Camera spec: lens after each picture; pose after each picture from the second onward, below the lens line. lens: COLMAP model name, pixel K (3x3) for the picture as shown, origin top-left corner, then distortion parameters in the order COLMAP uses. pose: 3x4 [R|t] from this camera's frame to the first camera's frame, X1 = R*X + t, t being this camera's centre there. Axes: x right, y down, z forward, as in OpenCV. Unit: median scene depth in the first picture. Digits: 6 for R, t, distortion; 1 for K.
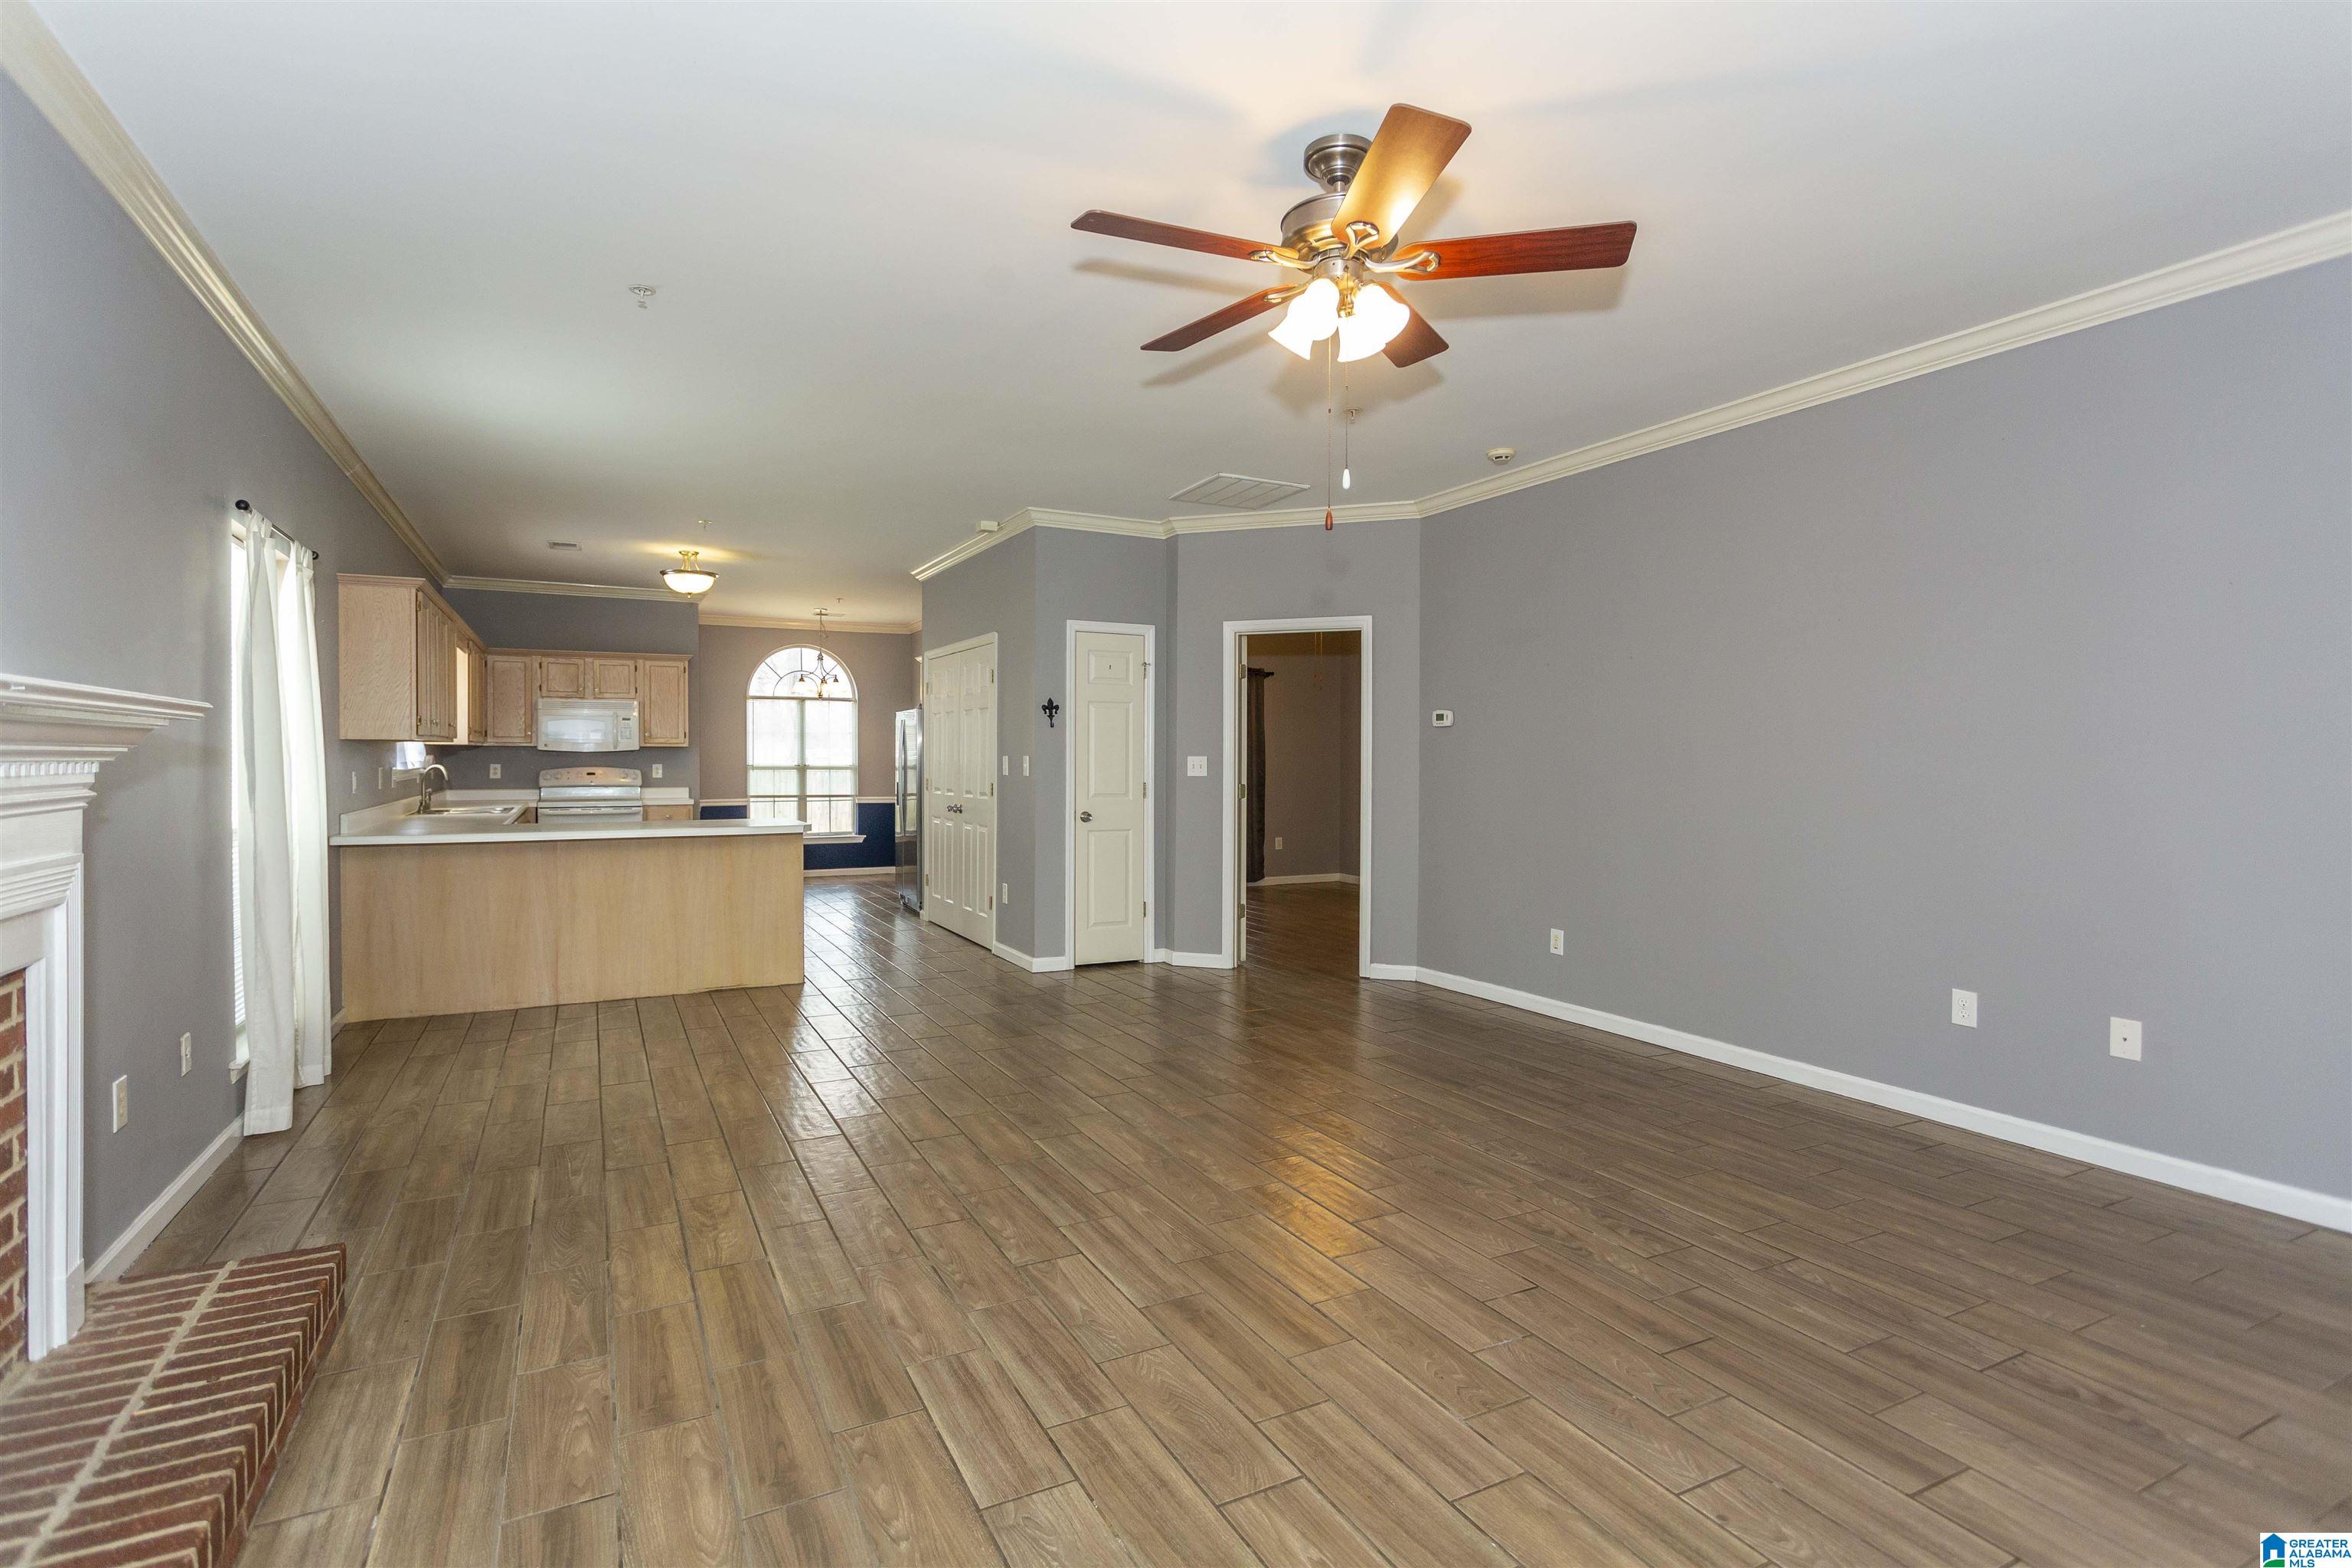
lens RADIAL K [[1130.7, 0, 1166.0], [0, 1130.7, 767.1], [0, 0, 1]] dist [0.006081, 0.002536]
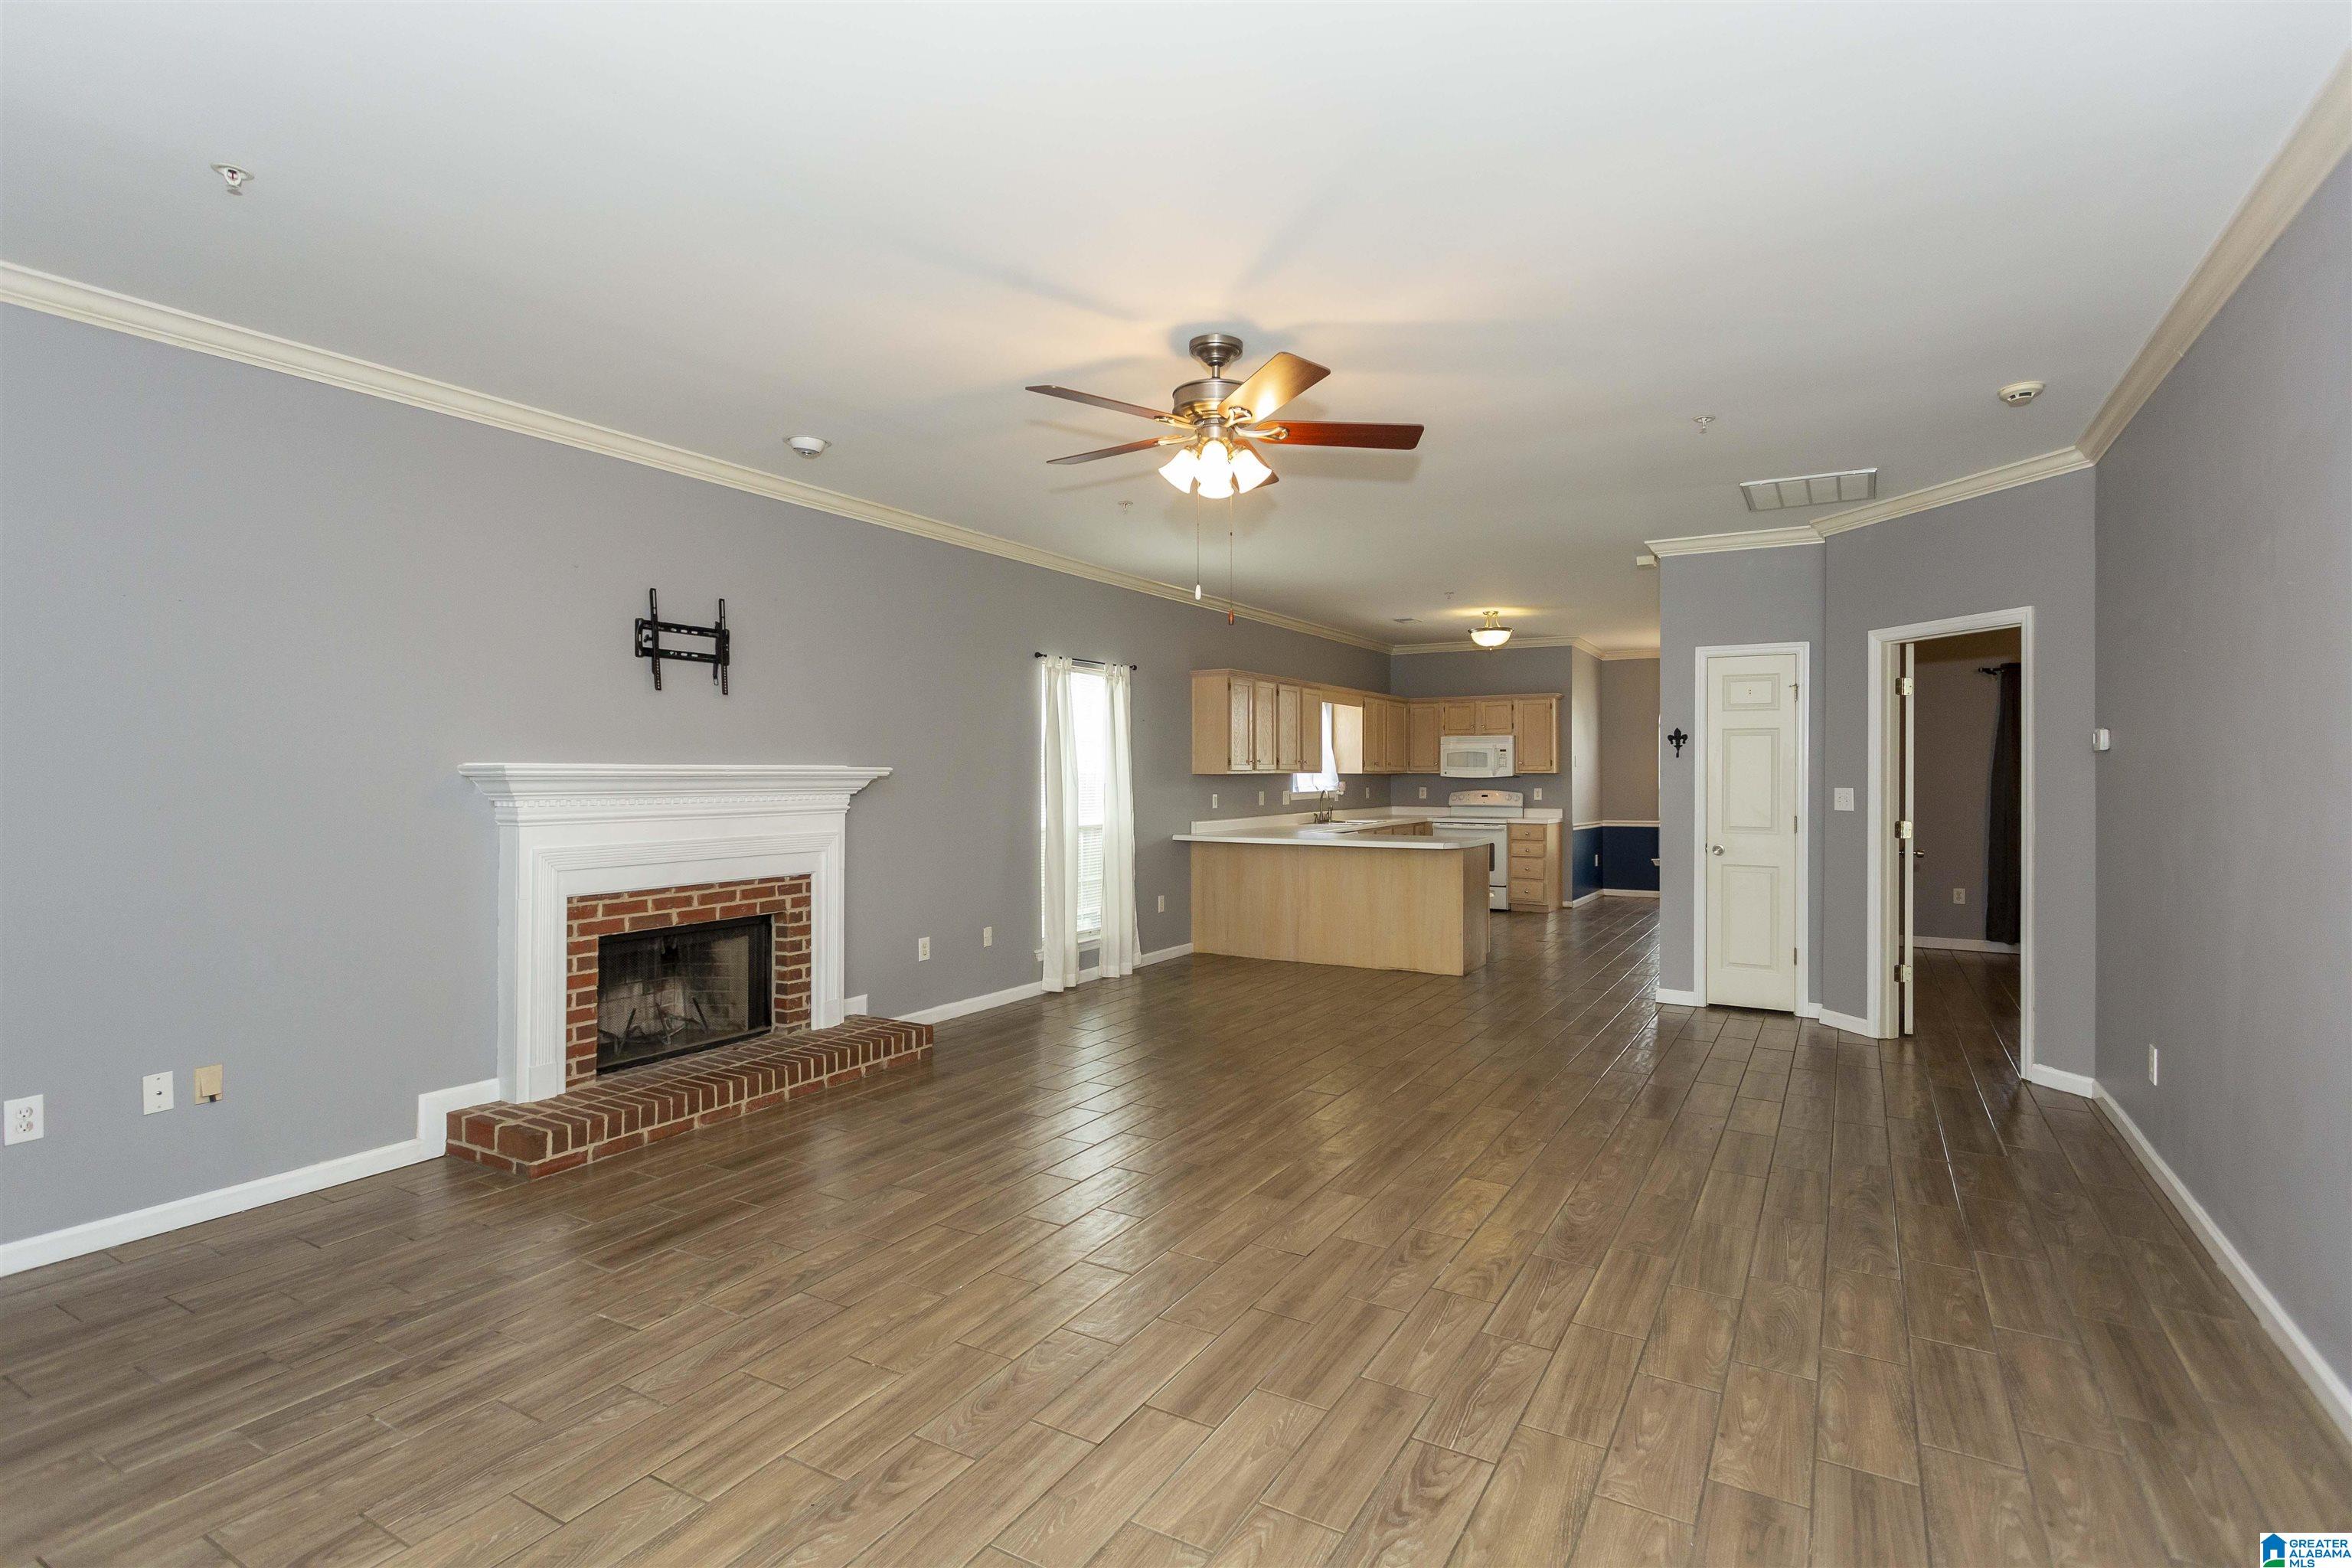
lens RADIAL K [[1130.7, 0, 1192.5], [0, 1130.7, 784.2], [0, 0, 1]] dist [0.006081, 0.002536]
pose [[0.544577, 0.005929, -0.838690, 0.476995], [-0.006516, 0.999975, 0.002838, -0.011388], [0.838685, 0.003920, 0.544602, 0.102853]]
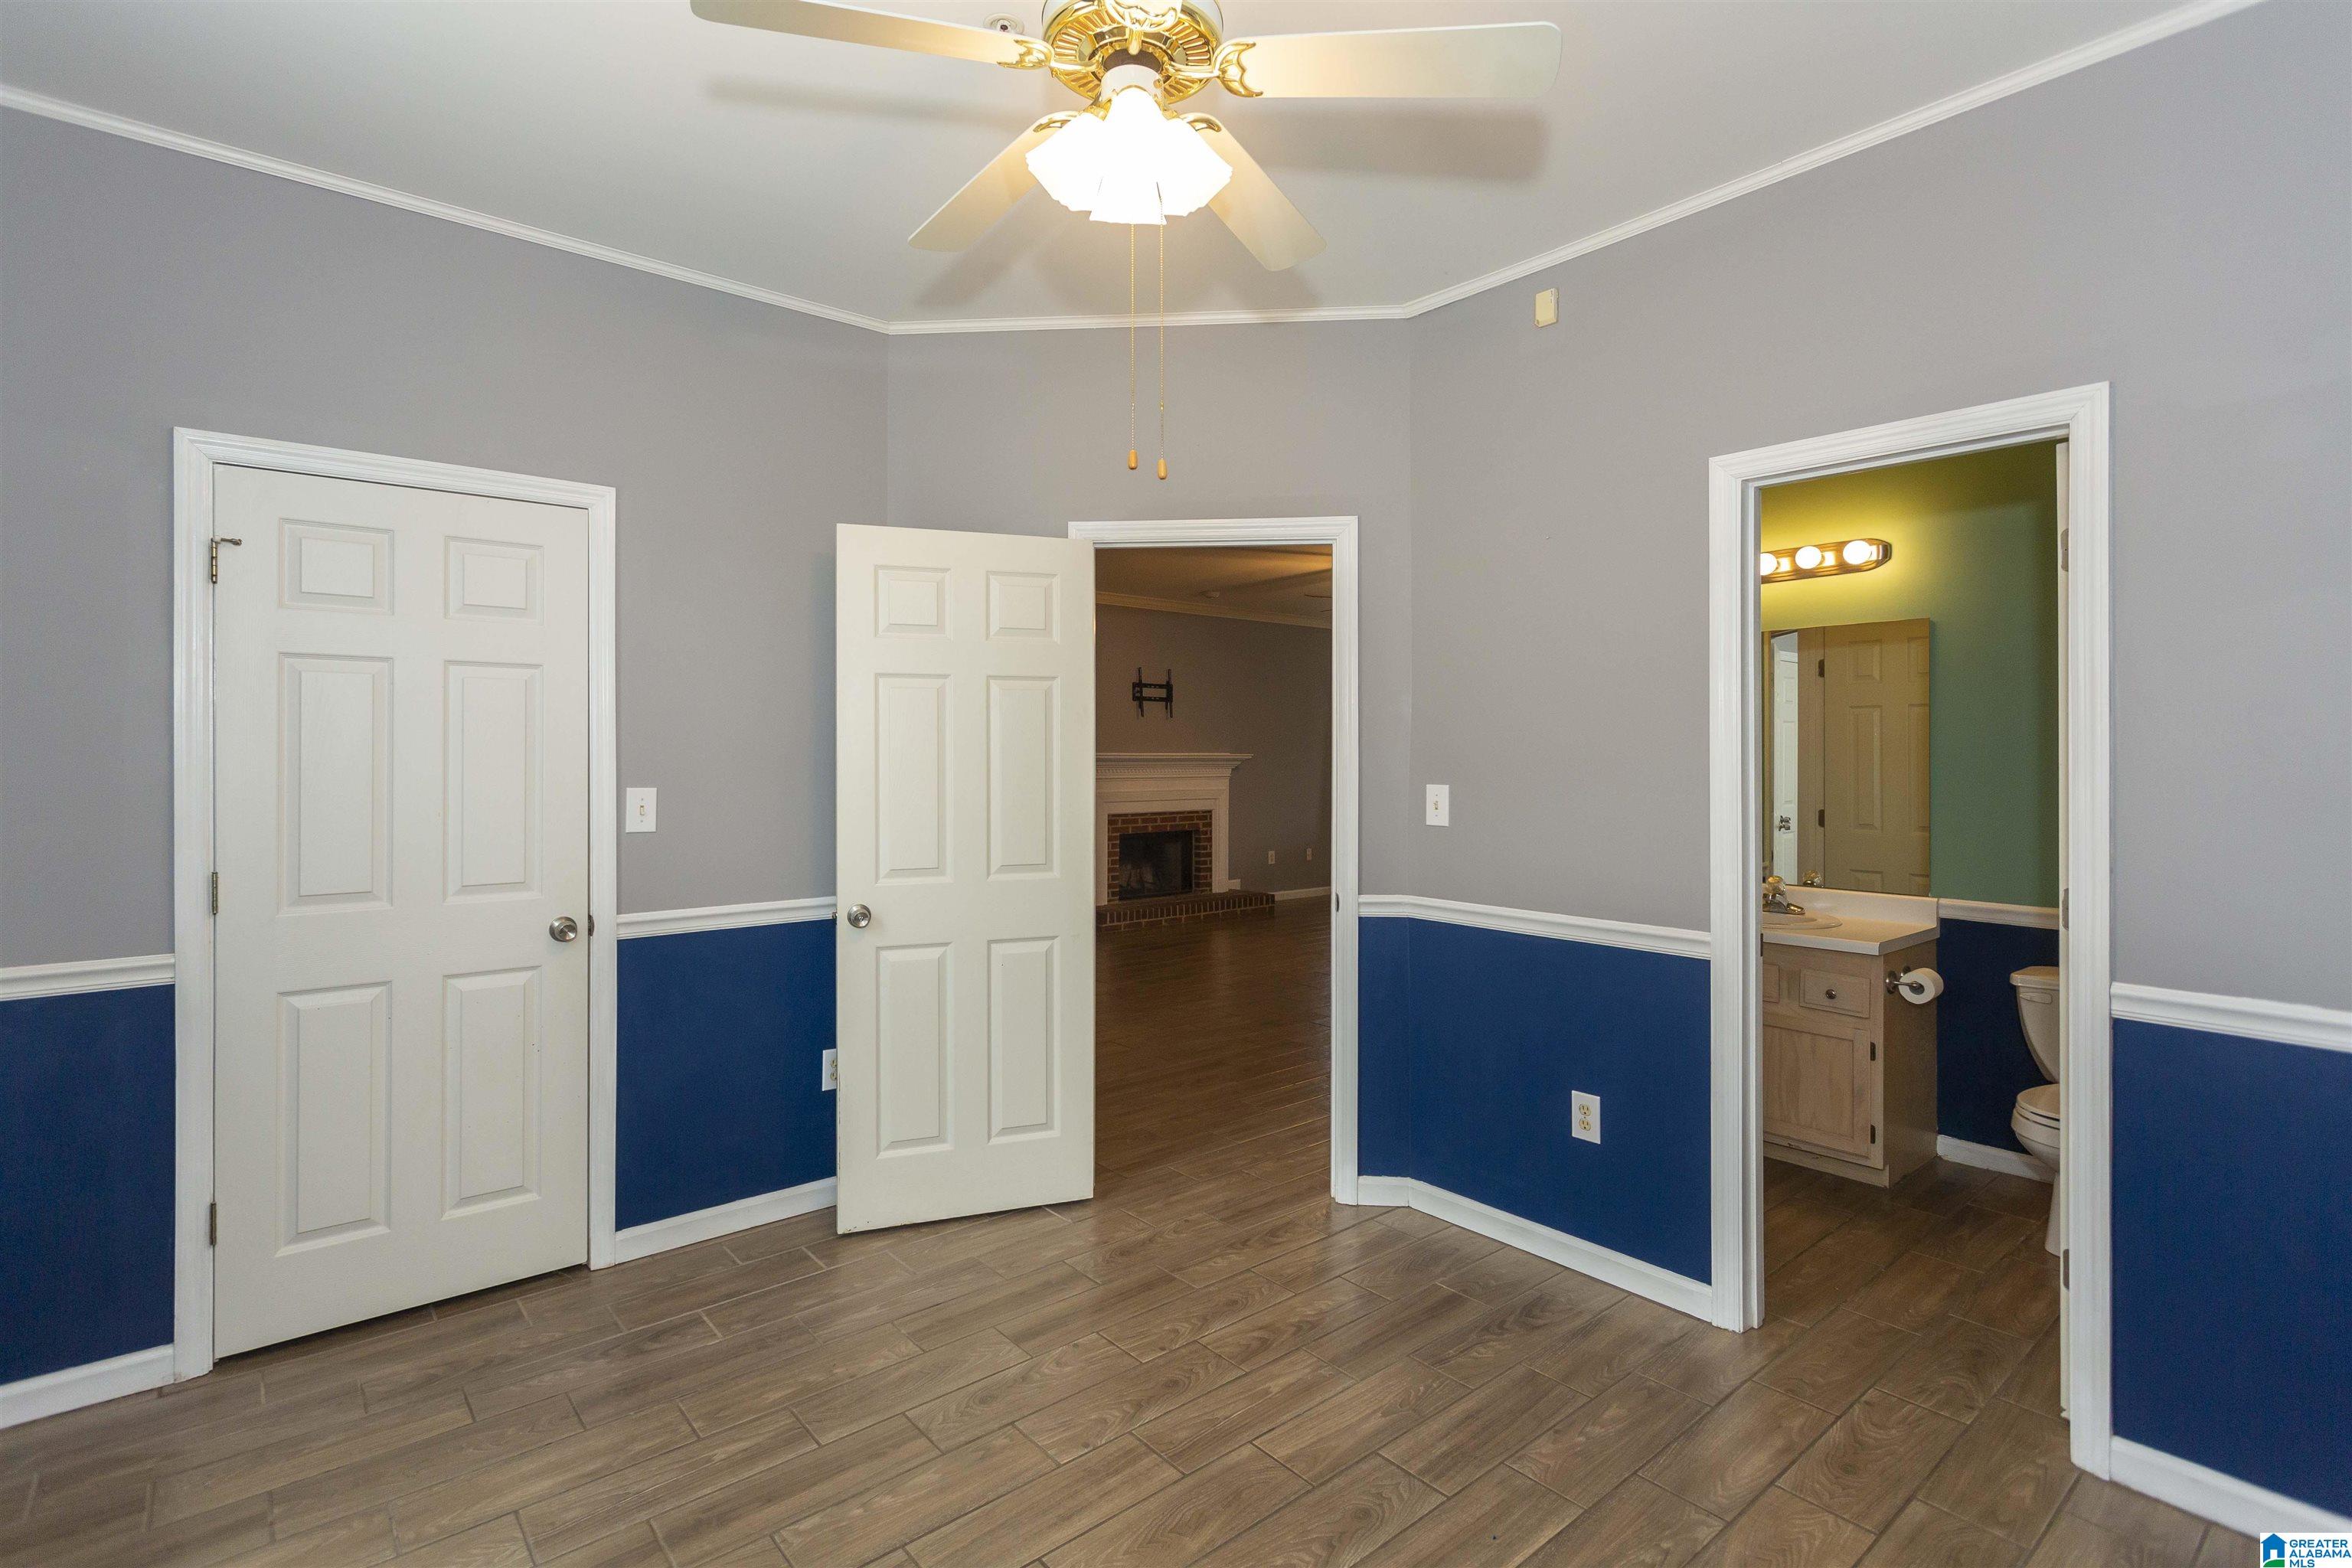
lens RADIAL K [[1130.7, 0, 1169.4], [0, 1130.7, 764.3], [0, 0, 1]] dist [0.006081, 0.002536]
pose [[0.236617, 0.001245, -0.971602, 1.093302], [-0.004445, 0.999990, 0.000199, -0.006099], [0.971593, 0.004272, 0.236620, -0.093502]]
